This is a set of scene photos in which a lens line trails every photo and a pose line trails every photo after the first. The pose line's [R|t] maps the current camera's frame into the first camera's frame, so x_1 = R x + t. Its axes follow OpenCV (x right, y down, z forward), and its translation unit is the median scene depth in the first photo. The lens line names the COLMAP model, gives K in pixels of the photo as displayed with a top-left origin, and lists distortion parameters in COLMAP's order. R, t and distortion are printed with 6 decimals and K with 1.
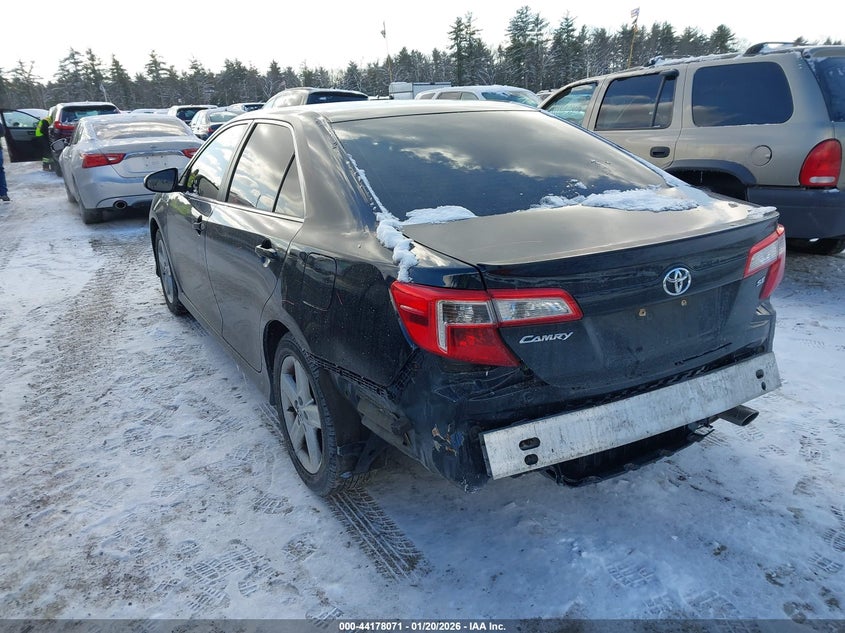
lens RADIAL K [[640.7, 0, 414.9], [0, 640.7, 319.4], [0, 0, 1]] dist [0.011999, -0.014397]
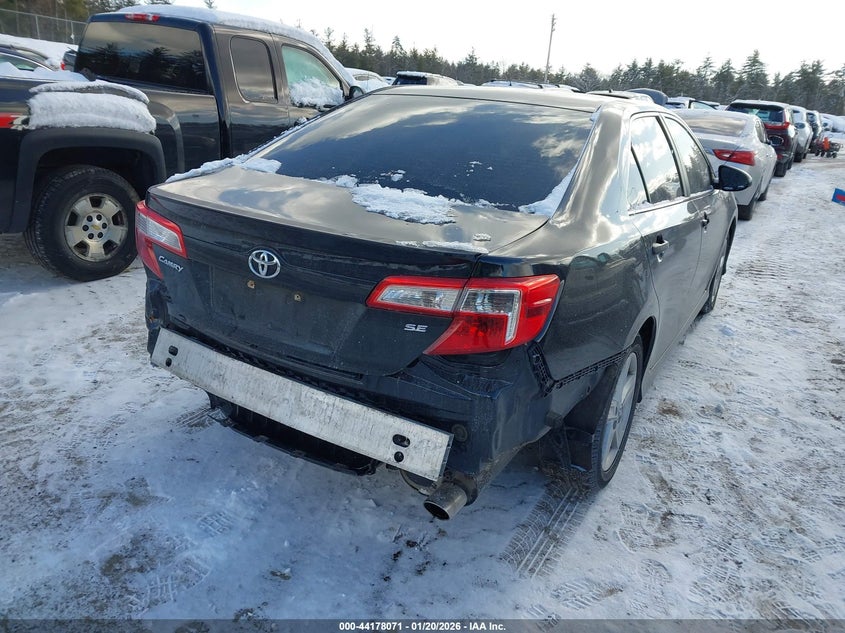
lens RADIAL K [[640.7, 0, 413.8], [0, 640.7, 313.9], [0, 0, 1]] dist [0.011999, -0.014397]
pose [[0.524740, 0.366991, -0.768092, 1.151746], [-0.368259, 0.911362, 0.183860, -0.223791], [0.767485, 0.186379, 0.613375, 0.514543]]
